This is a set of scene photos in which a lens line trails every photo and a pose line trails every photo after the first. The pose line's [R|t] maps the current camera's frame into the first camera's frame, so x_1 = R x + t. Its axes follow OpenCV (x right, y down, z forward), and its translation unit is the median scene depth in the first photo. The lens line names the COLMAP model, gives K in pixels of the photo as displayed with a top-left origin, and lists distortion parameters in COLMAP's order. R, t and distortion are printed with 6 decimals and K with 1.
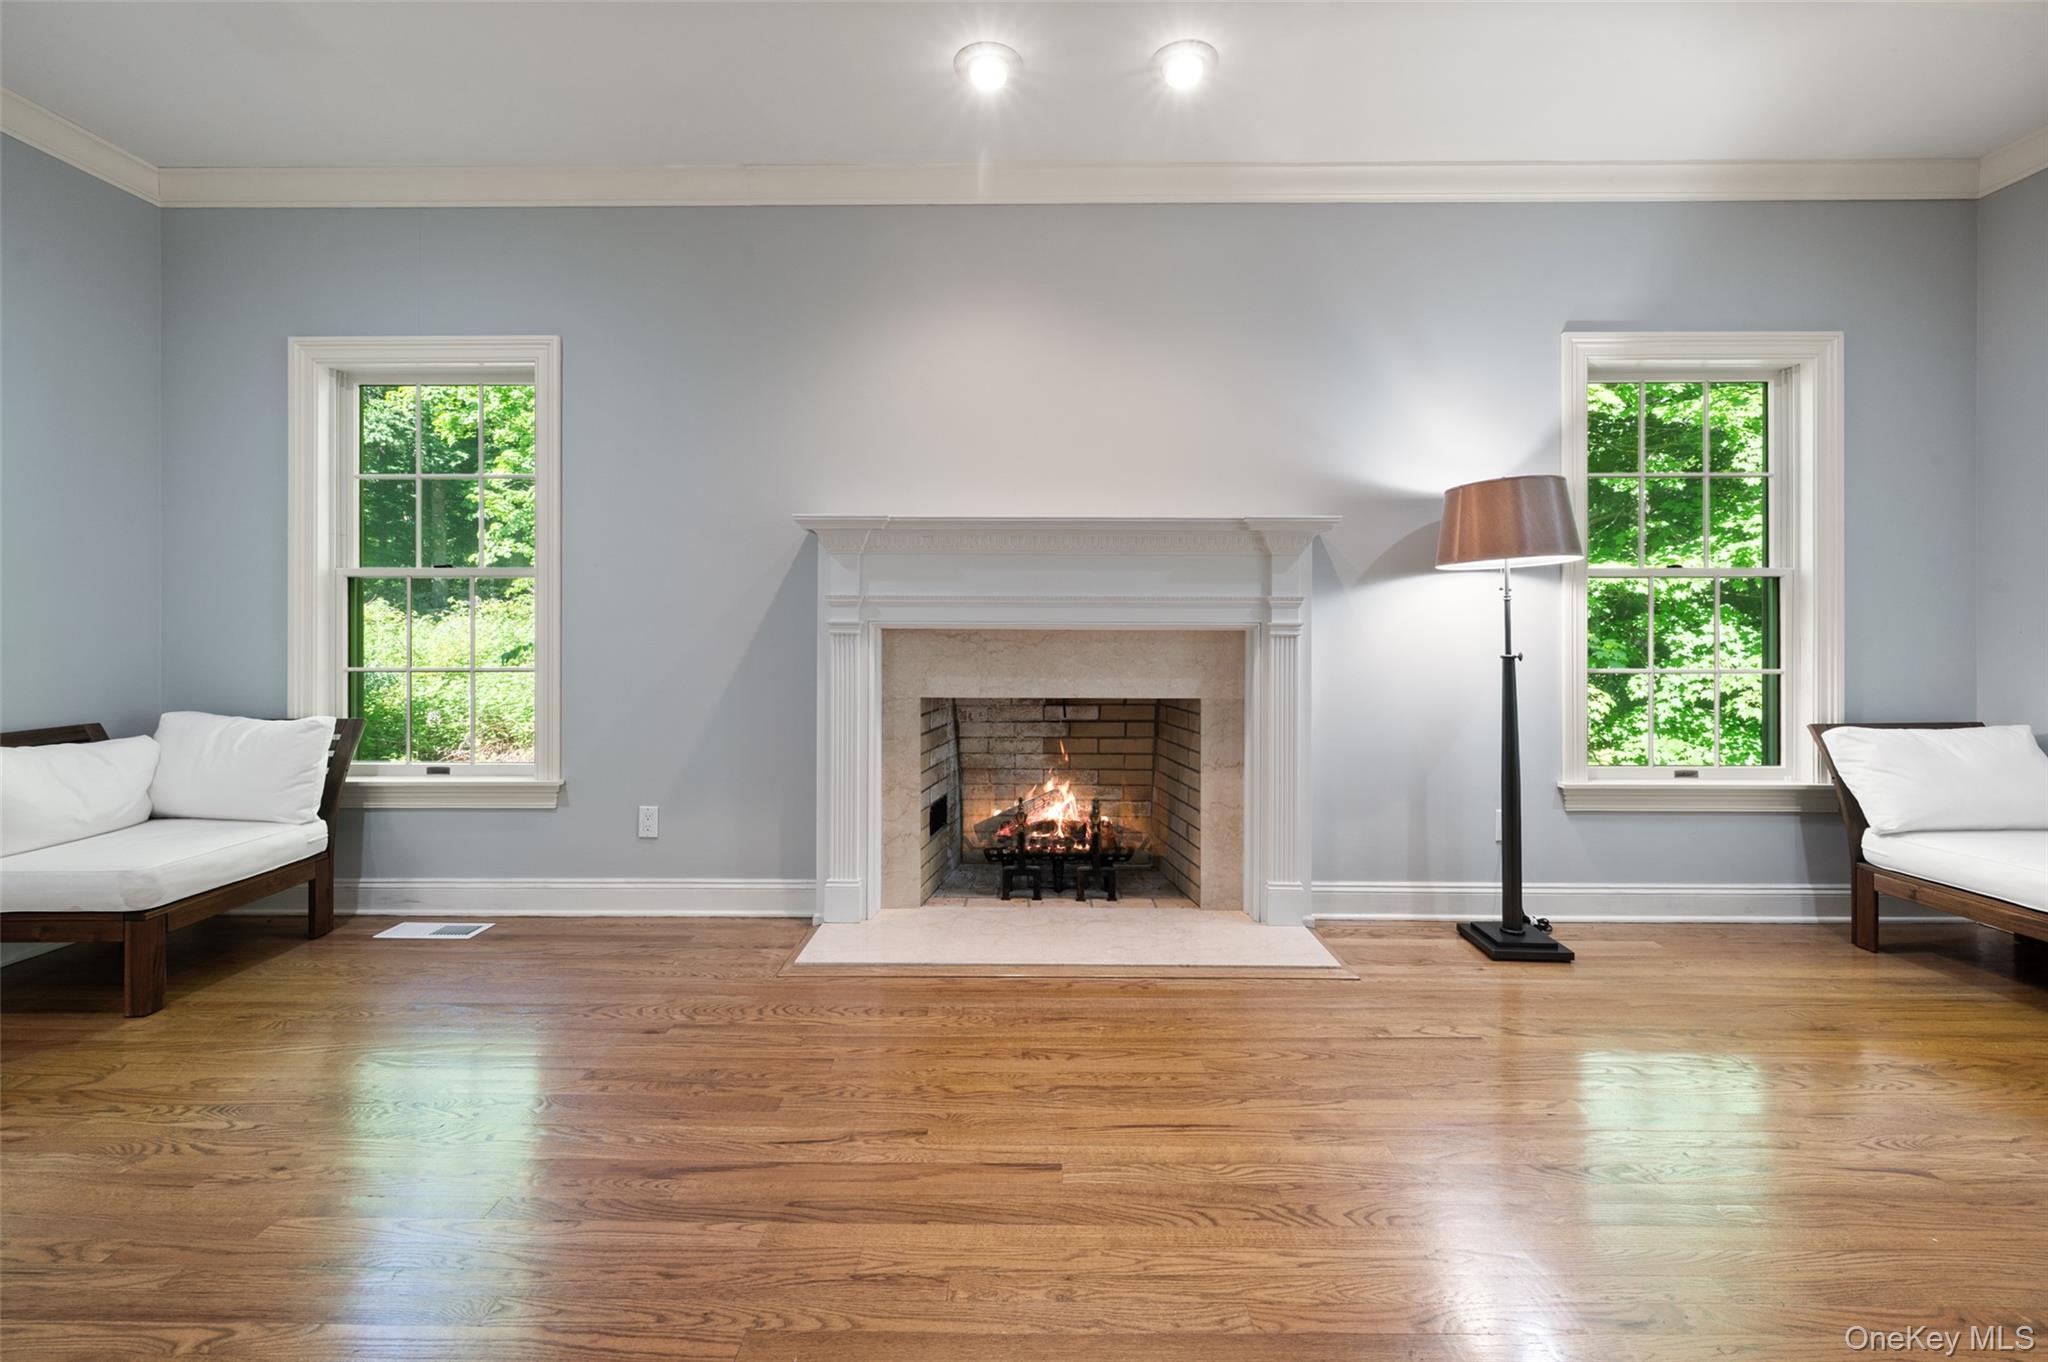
lens RADIAL K [[823.9, 0, 1028.4], [0, 823.9, 630.9], [0, 0, 1]] dist [-0.000649, 0.000061]
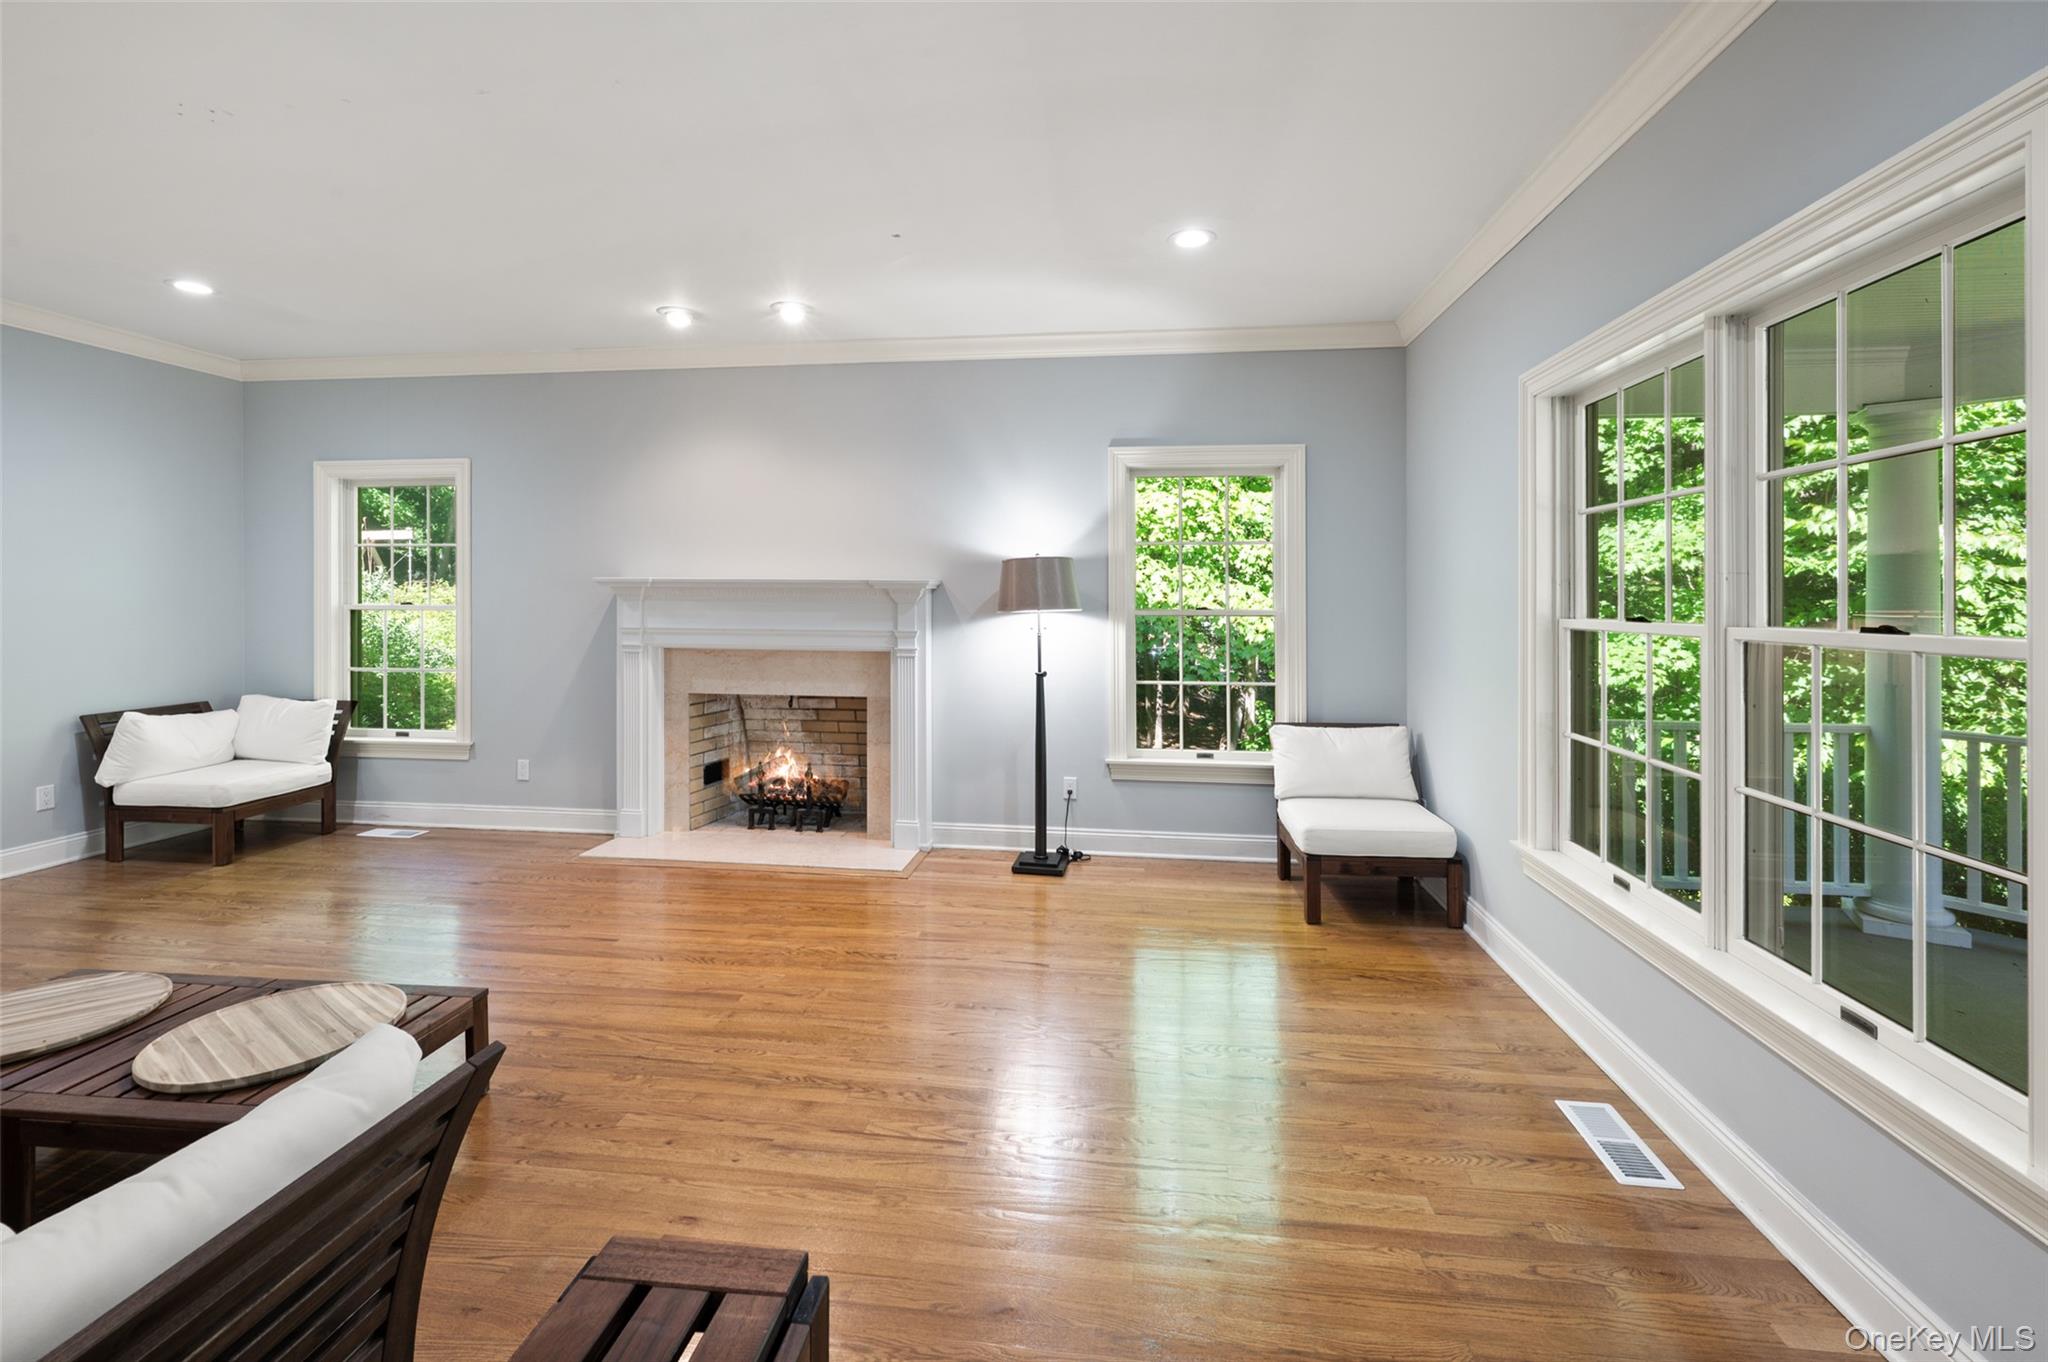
lens RADIAL K [[863.0, 0, 1030.1], [0, 863.0, 609.3], [0, 0, 1]] dist [0.001114, -0.000027]
pose [[0.993233, 0.005212, -0.116019, 0.688510], [-0.004213, 0.999952, 0.008849, -0.091685], [0.116060, -0.008300, 0.993208, -0.513439]]
